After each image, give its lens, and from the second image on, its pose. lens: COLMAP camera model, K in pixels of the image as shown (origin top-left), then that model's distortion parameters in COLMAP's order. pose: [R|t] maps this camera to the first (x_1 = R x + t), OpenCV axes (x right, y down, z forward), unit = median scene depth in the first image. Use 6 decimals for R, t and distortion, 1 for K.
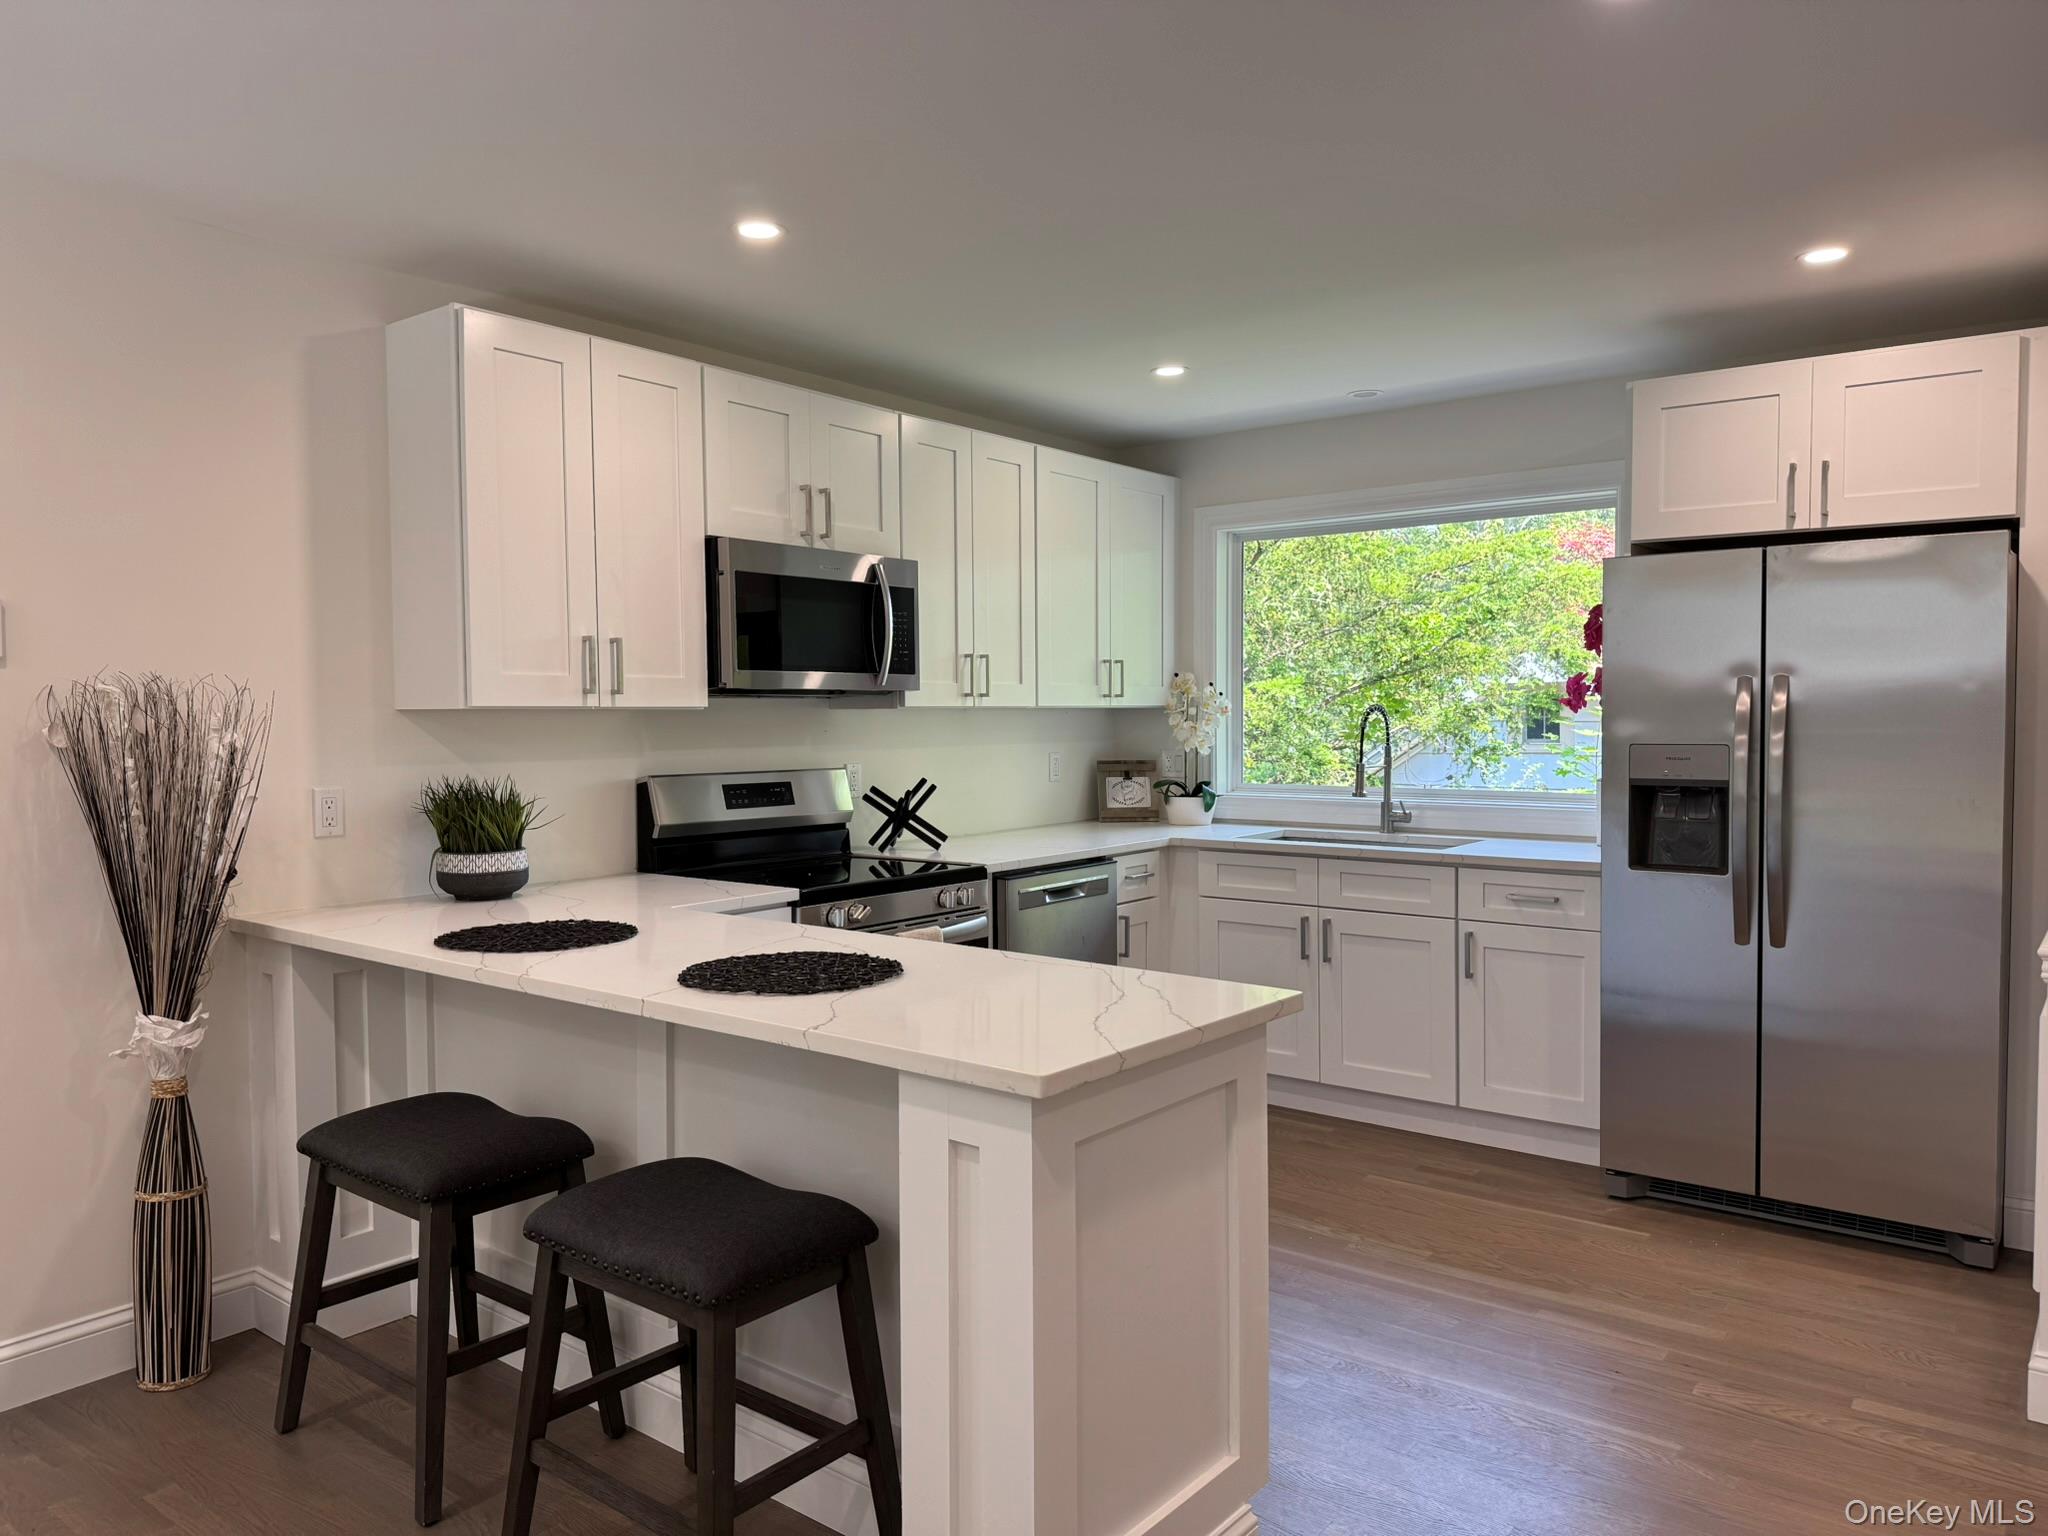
lens RADIAL K [[1437.0, 0, 1013.8], [0, 1437.0, 770.9], [0, 0, 1]] dist [0.077768, -0.092733]
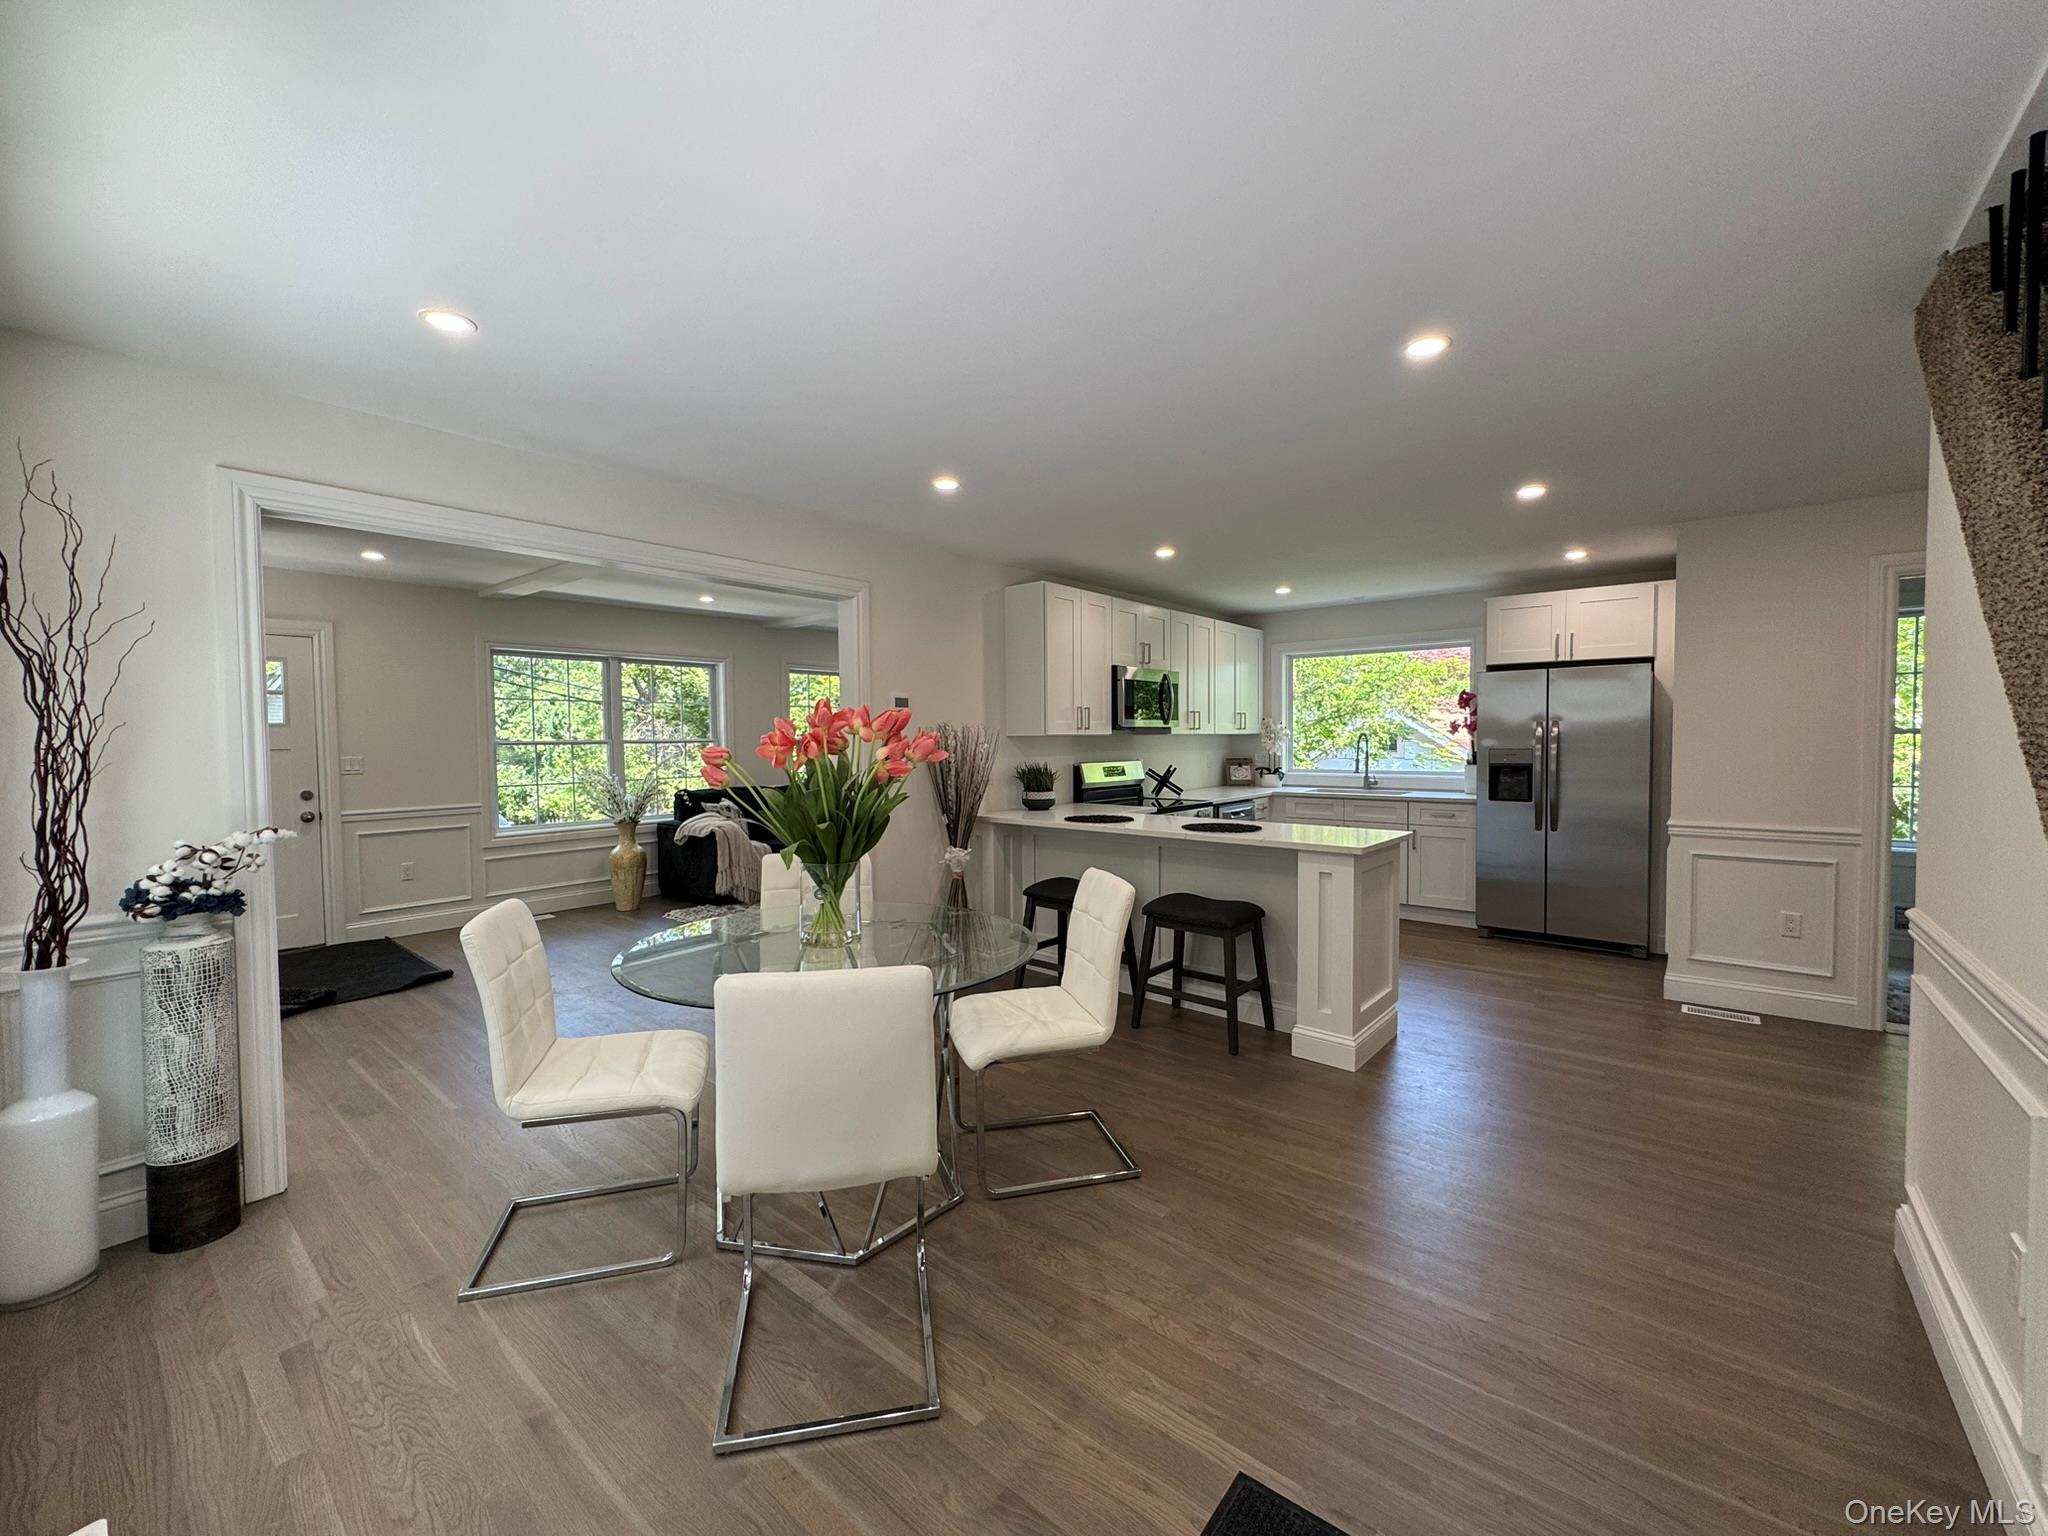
lens RADIAL K [[821.0, 0, 1023.9], [0, 821.0, 764.7], [0, 0, 1]] dist [-0.000357, 0.000217]
pose [[0.999375, -0.000976, -0.035337, -0.330754], [0.000703, 0.999970, -0.007742, 0.019345], [0.035343, 0.007712, 0.999345, -0.427833]]
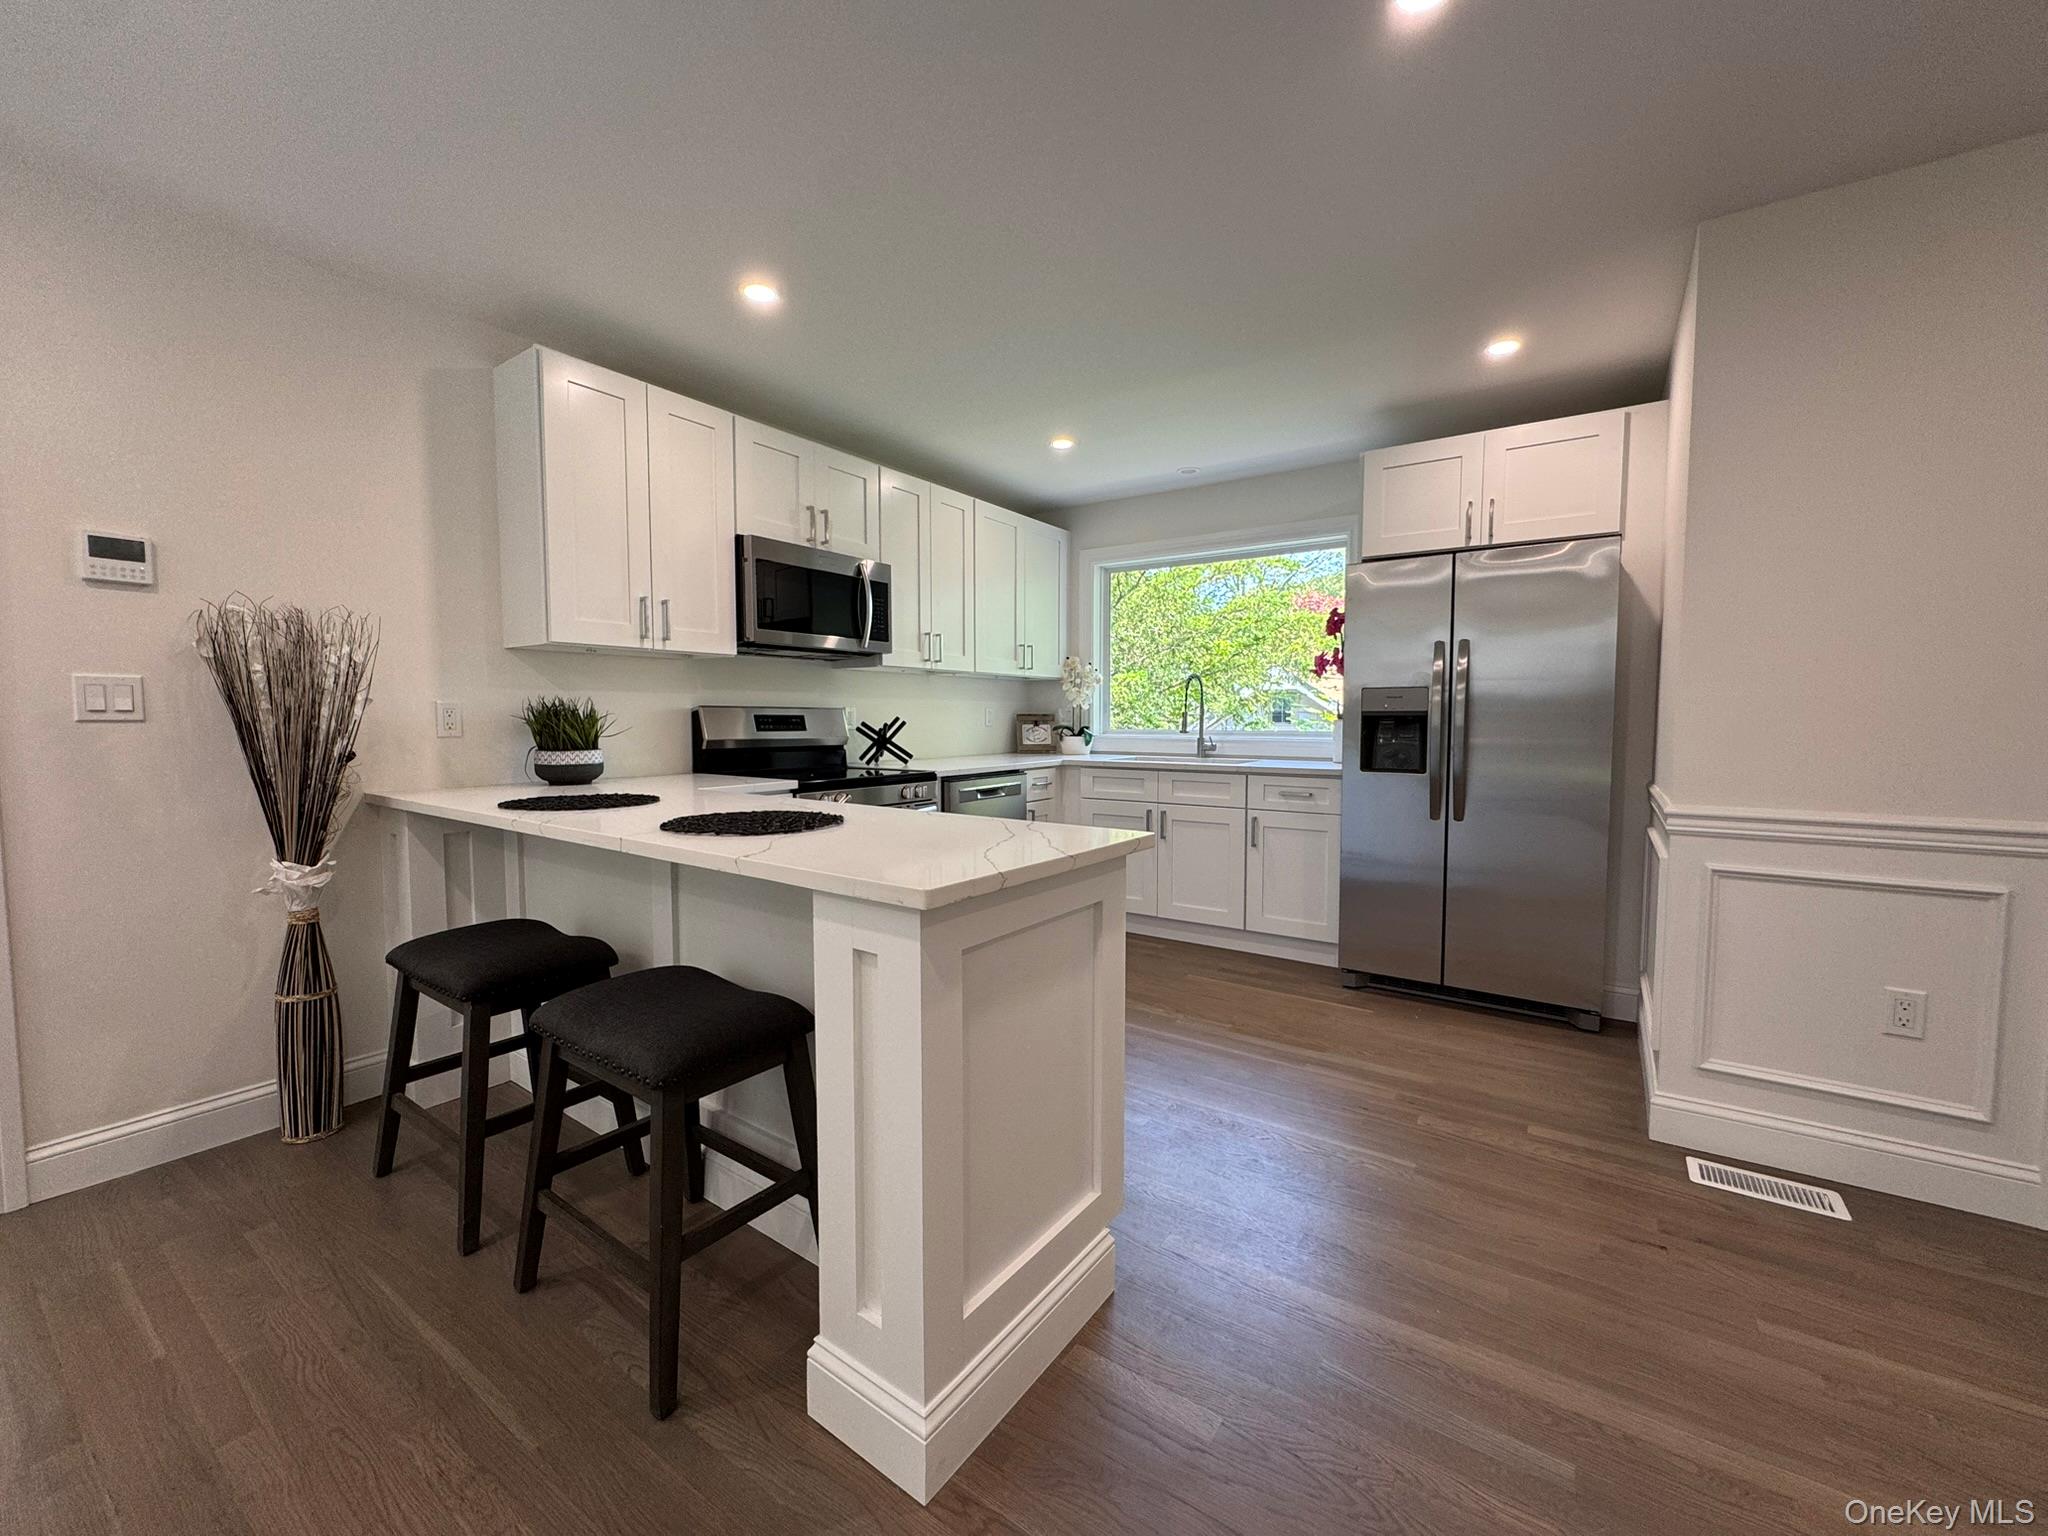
lens RADIAL K [[821.0, 0, 1023.9], [0, 821.0, 764.7], [0, 0, 1]] dist [-0.000357, 0.000217]
pose [[0.998565, 0.003747, 0.053427, 0.029637], [-0.004676, 0.999840, 0.017269, 0.051714], [-0.053354, -0.017494, 0.998422, 0.182580]]
